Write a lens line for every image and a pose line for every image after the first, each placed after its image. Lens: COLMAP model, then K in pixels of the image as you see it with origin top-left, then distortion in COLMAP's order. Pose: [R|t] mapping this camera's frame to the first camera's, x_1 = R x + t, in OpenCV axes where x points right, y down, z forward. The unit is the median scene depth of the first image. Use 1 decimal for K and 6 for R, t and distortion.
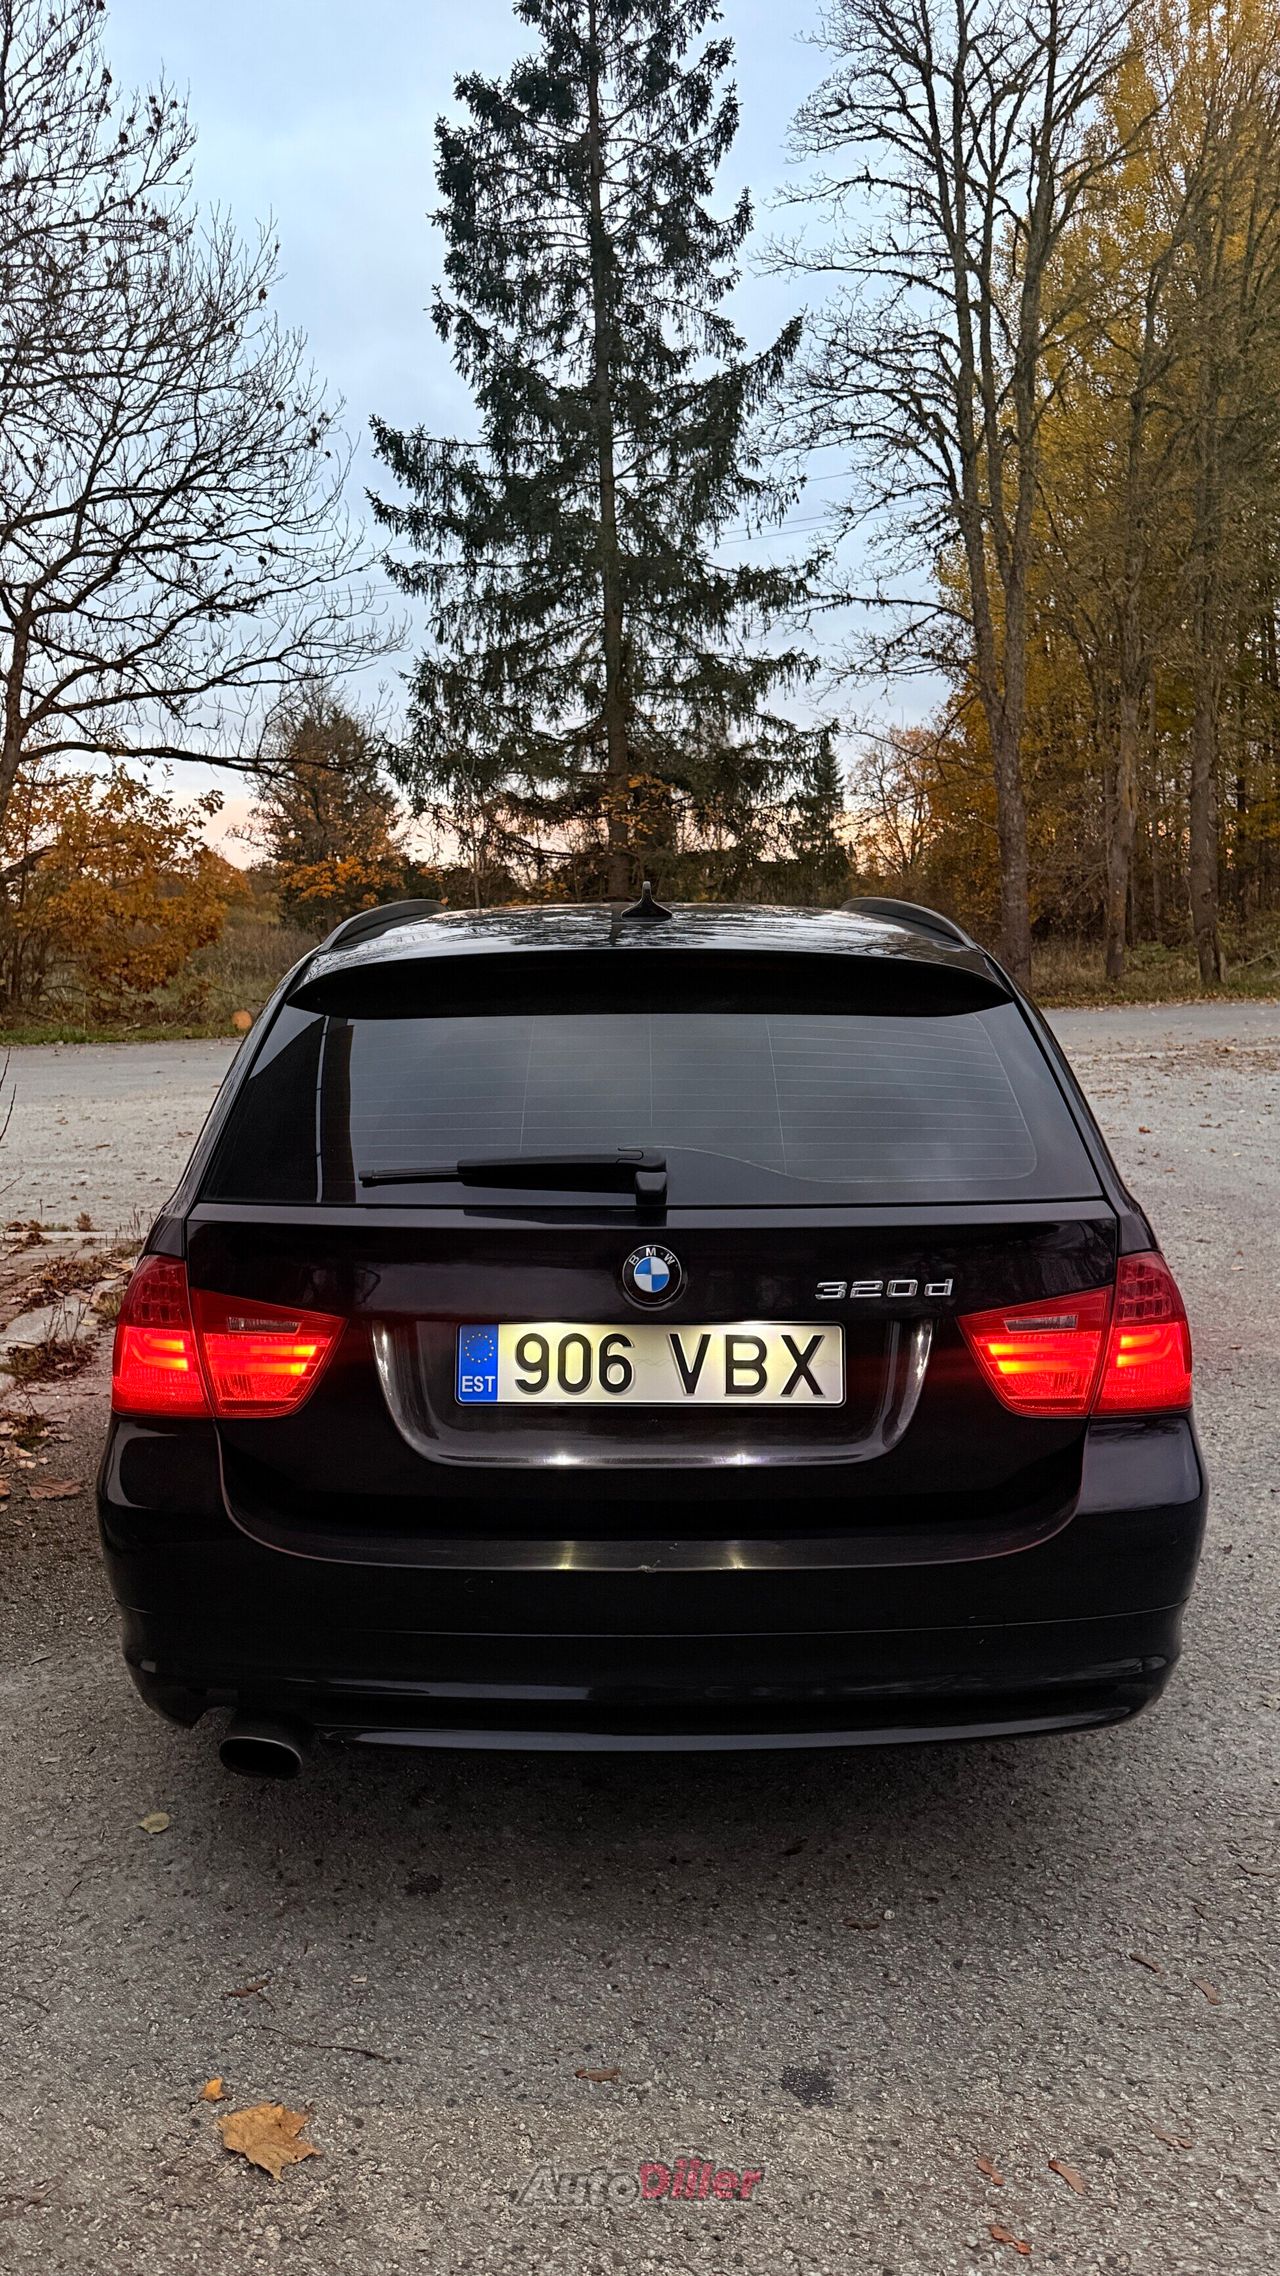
lens RADIAL K [[1556.6, 0, 633.8], [0, 1556.6, 1137.9], [0, 0, 1]] dist [0.047325, -0.057081]
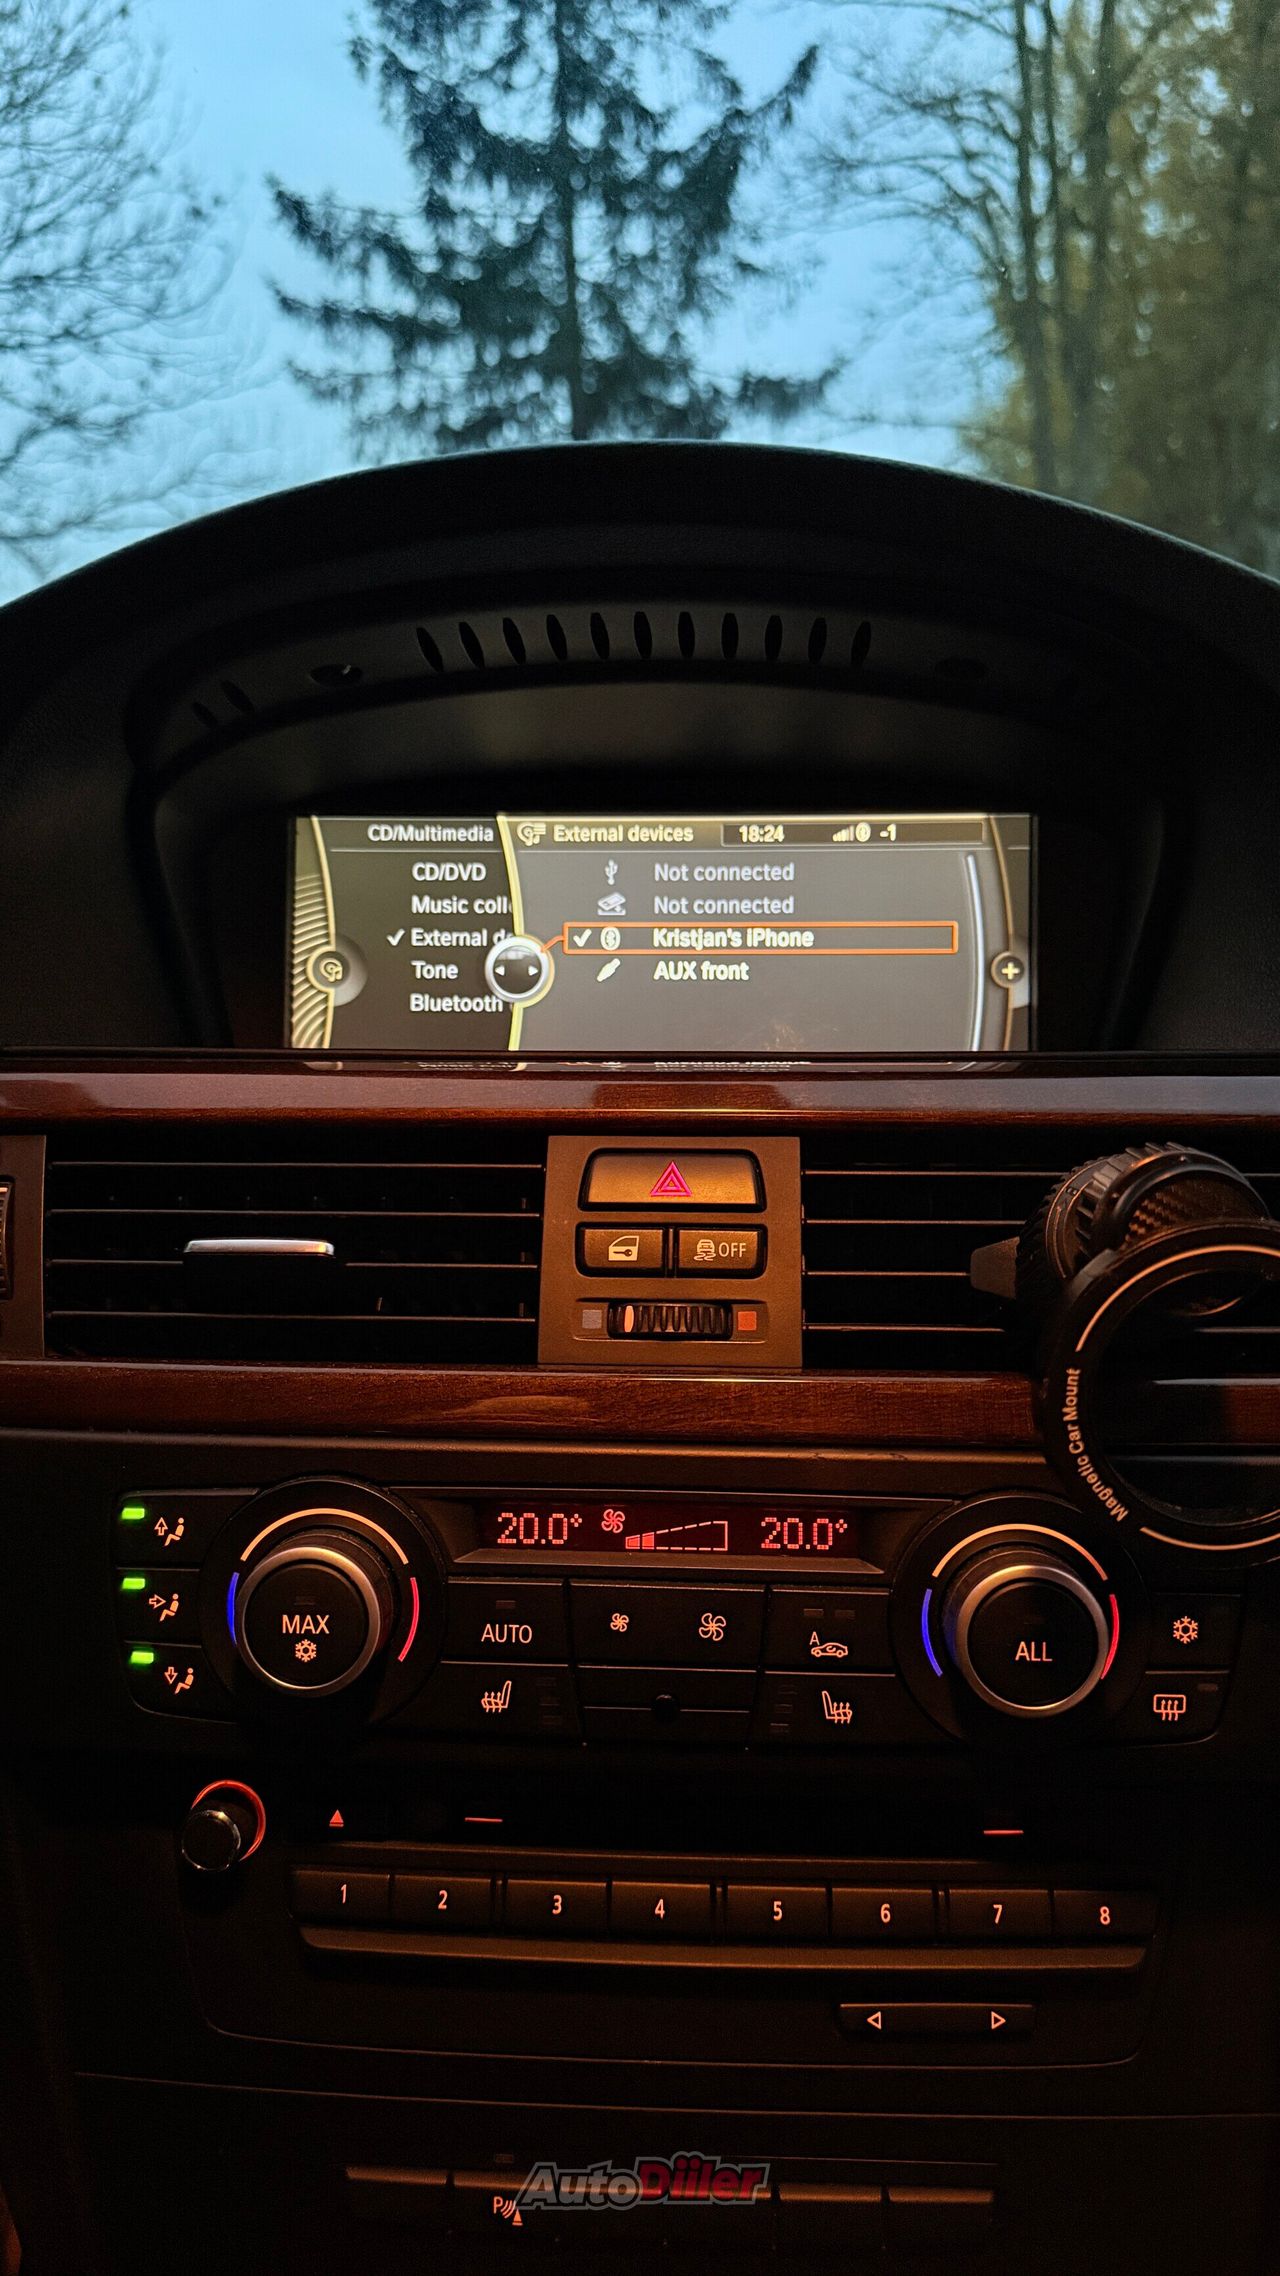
lens RADIAL K [[1556.6, 0, 642.7], [0, 1556.6, 1132.4], [0, 0, 1]] dist [0.047325, -0.057081]
pose [[0.999755, -0.000834, 0.022134, 0.001654], [0.000296, 0.999705, 0.024287, -0.001064], [-0.022148, -0.024275, 0.999460, 0.198906]]
